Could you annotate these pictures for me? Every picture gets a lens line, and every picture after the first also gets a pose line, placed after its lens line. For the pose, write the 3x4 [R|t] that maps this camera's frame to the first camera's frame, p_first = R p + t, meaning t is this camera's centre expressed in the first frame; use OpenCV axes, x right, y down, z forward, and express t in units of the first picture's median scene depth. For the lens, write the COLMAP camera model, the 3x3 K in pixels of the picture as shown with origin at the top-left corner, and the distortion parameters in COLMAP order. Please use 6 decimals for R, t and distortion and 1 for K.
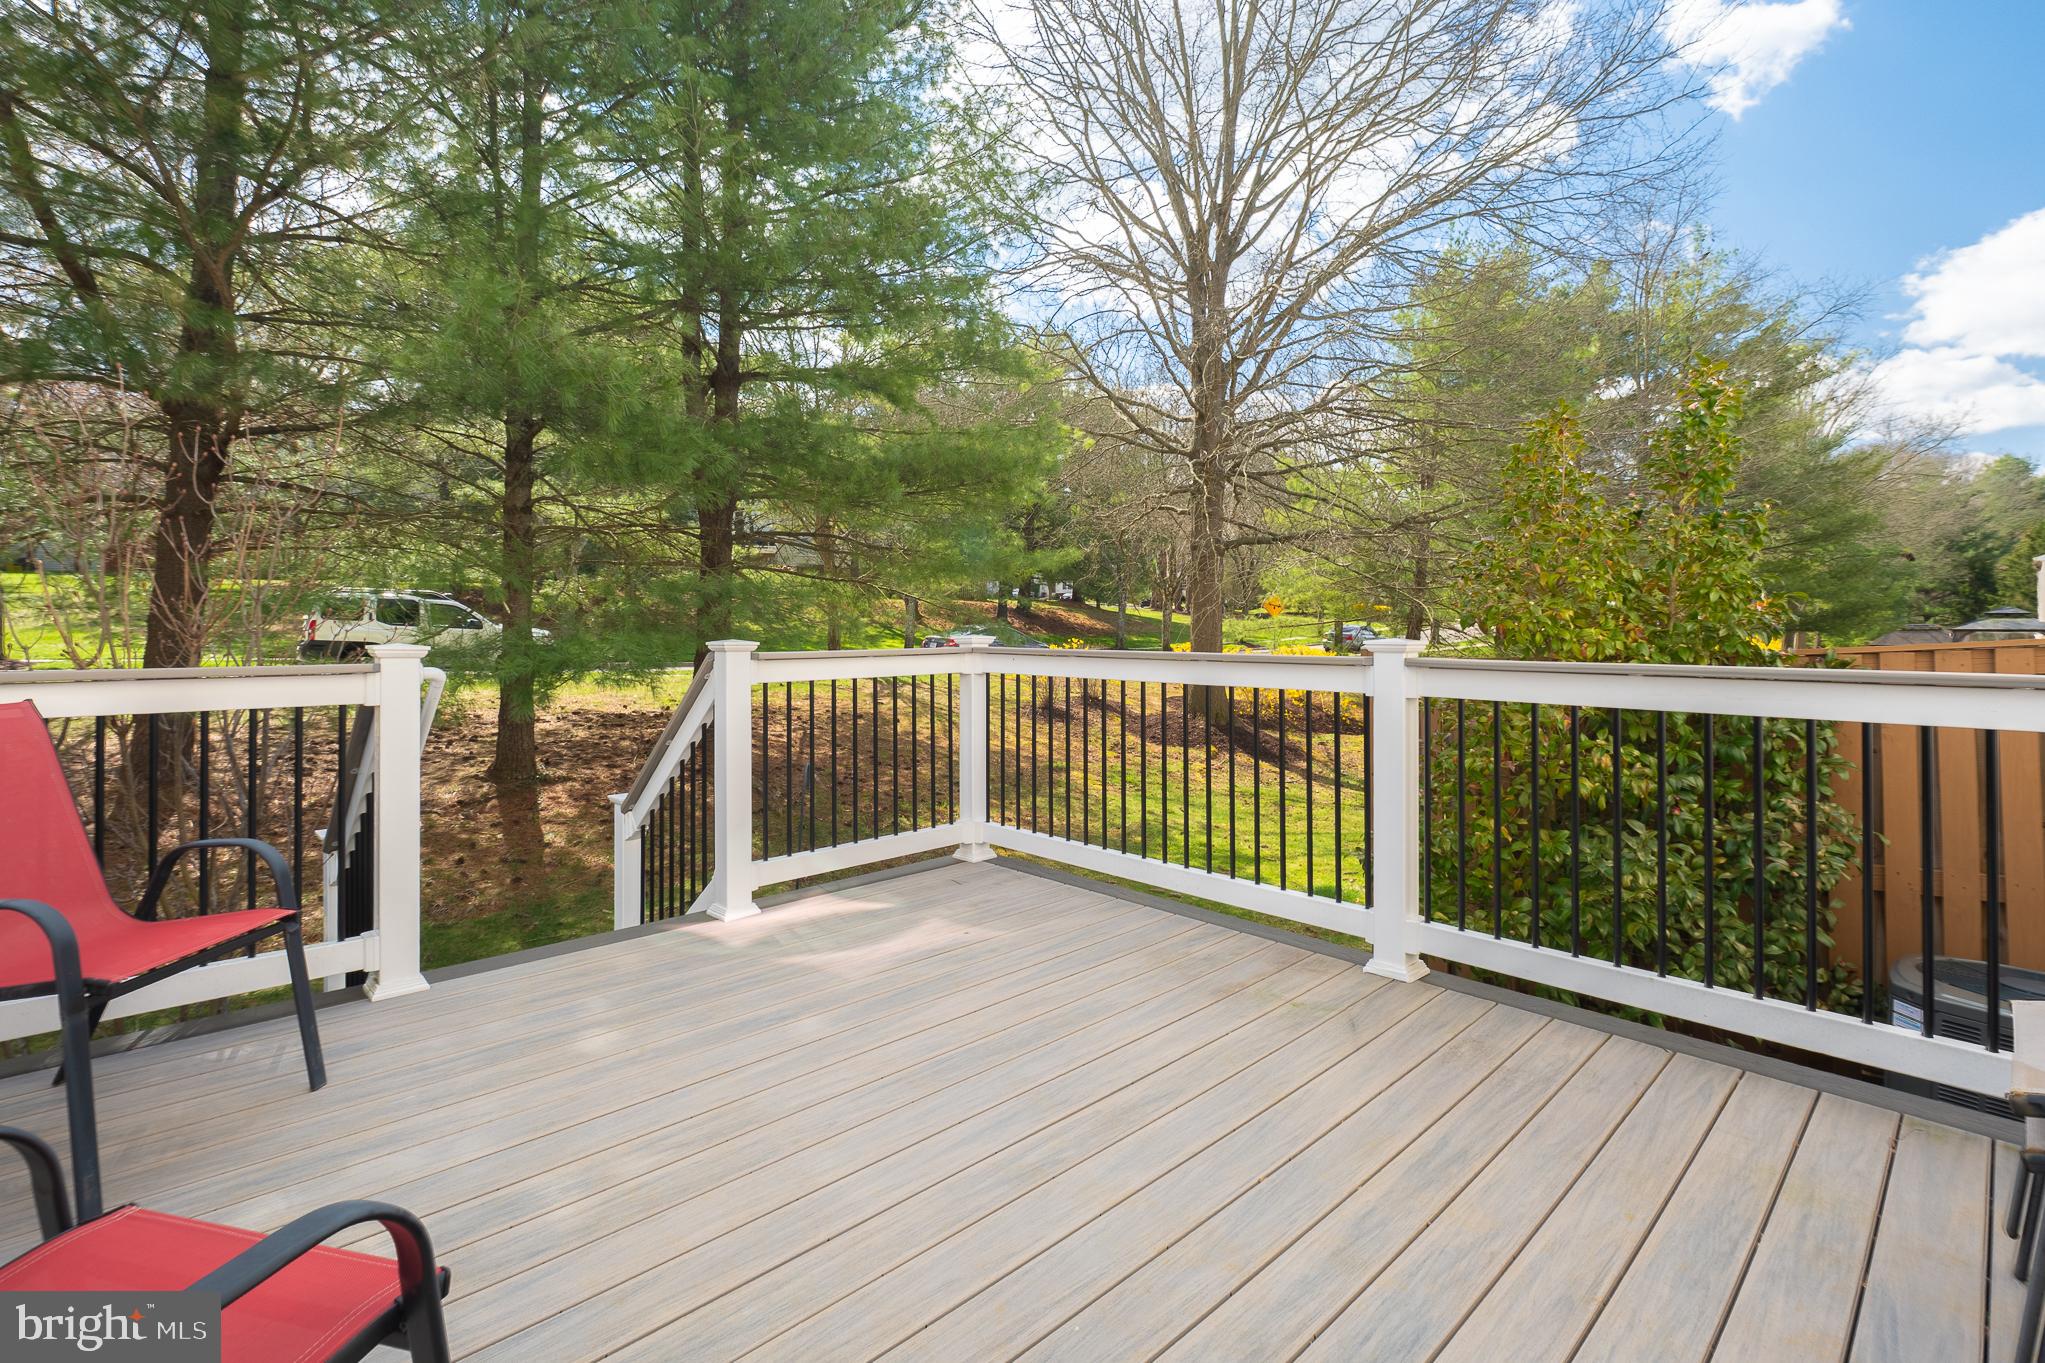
lens RADIAL K [[951.7, 0, 1037.5], [0, 951.7, 663.8], [0, 0, 1]] dist [0.016534, -0.018503]
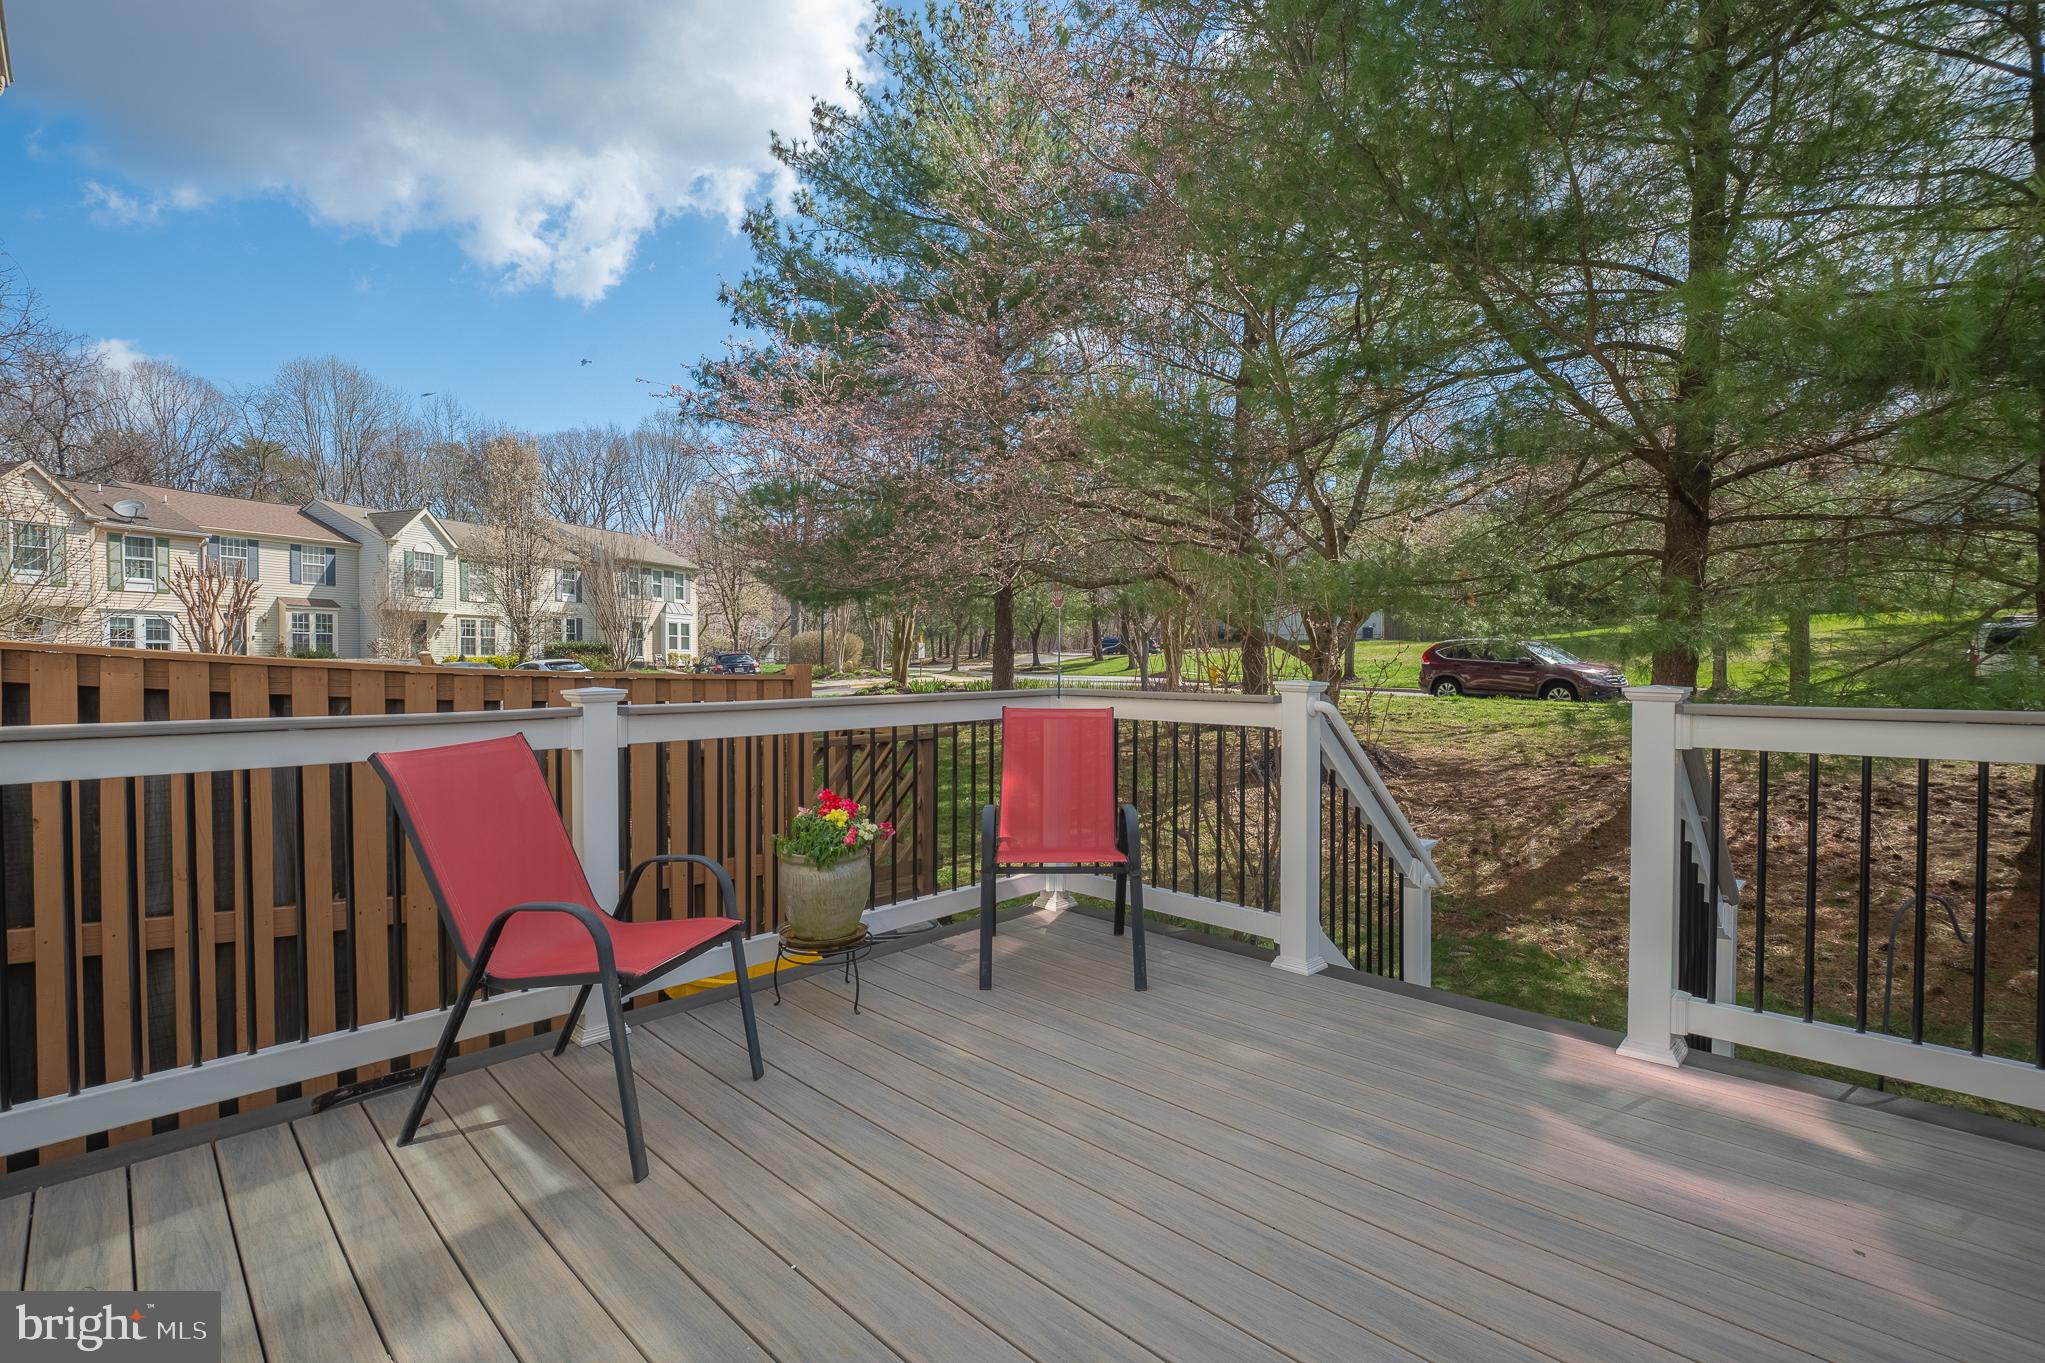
lens RADIAL K [[951.7, 0, 1037.5], [0, 951.7, 663.8], [0, 0, 1]] dist [0.016534, -0.018503]
pose [[0.022417, -0.002805, -0.999745, 0.565509], [-0.042892, 0.999073, -0.003764, -0.024642], [0.998828, 0.042965, 0.022276, 0.678066]]
